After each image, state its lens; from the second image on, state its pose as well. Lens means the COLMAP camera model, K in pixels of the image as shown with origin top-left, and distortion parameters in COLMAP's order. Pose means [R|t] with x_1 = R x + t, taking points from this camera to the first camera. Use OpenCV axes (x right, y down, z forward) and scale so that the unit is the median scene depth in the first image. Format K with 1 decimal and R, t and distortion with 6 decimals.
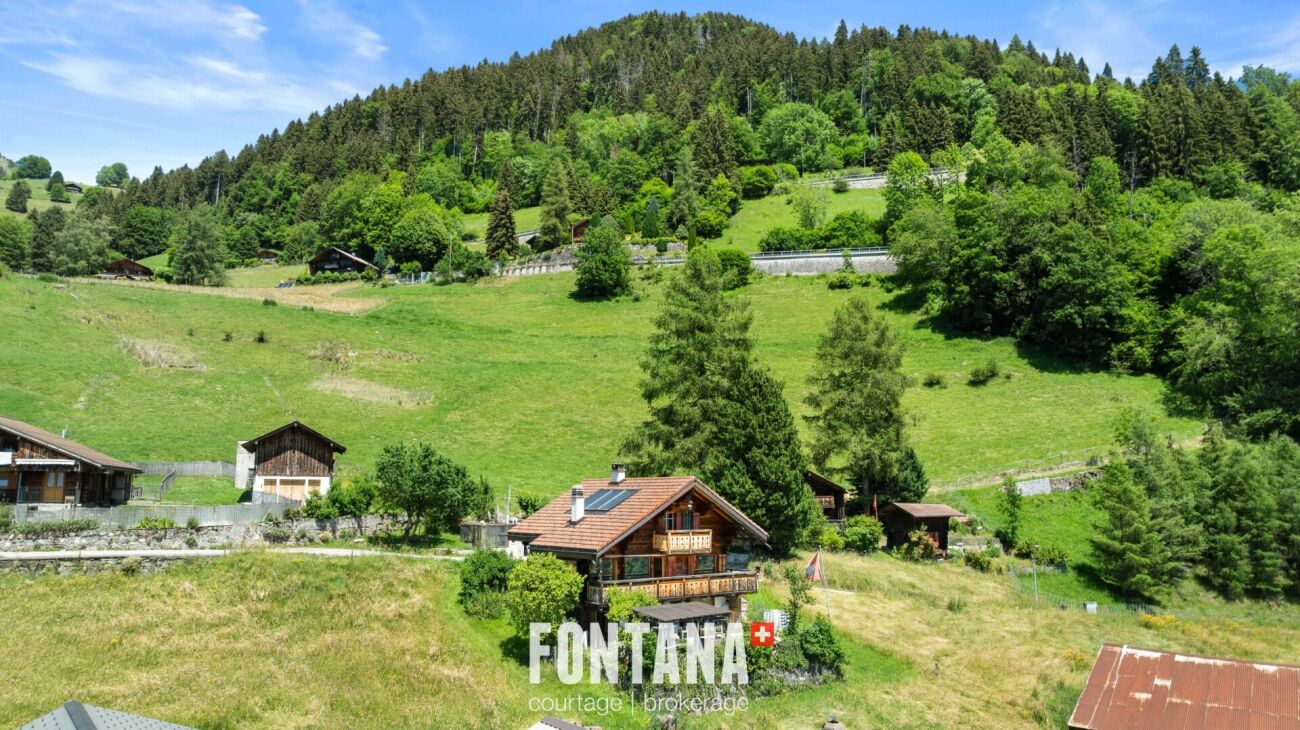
lens RADIAL K [[909.8, 0, 650.7], [0, 909.8, 377.2], [0, 0, 1]] dist [-0.015504, 0.005524]
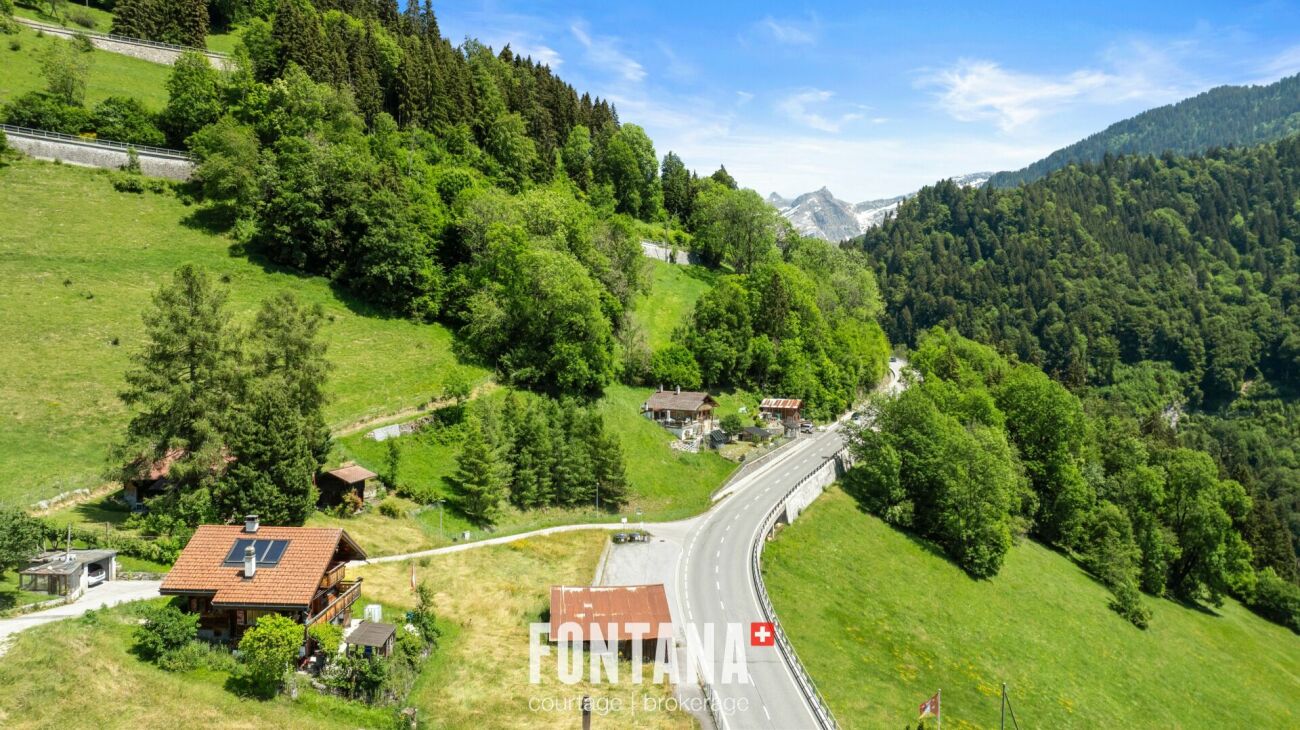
lens RADIAL K [[909.8, 0, 650.7], [0, 909.8, 377.2], [0, 0, 1]] dist [-0.015504, 0.005524]
pose [[0.635787, -0.025690, 0.771437, -0.255484], [-0.112597, 0.985668, 0.125622, -0.122286], [-0.763608, -0.166730, 0.623782, -0.057533]]
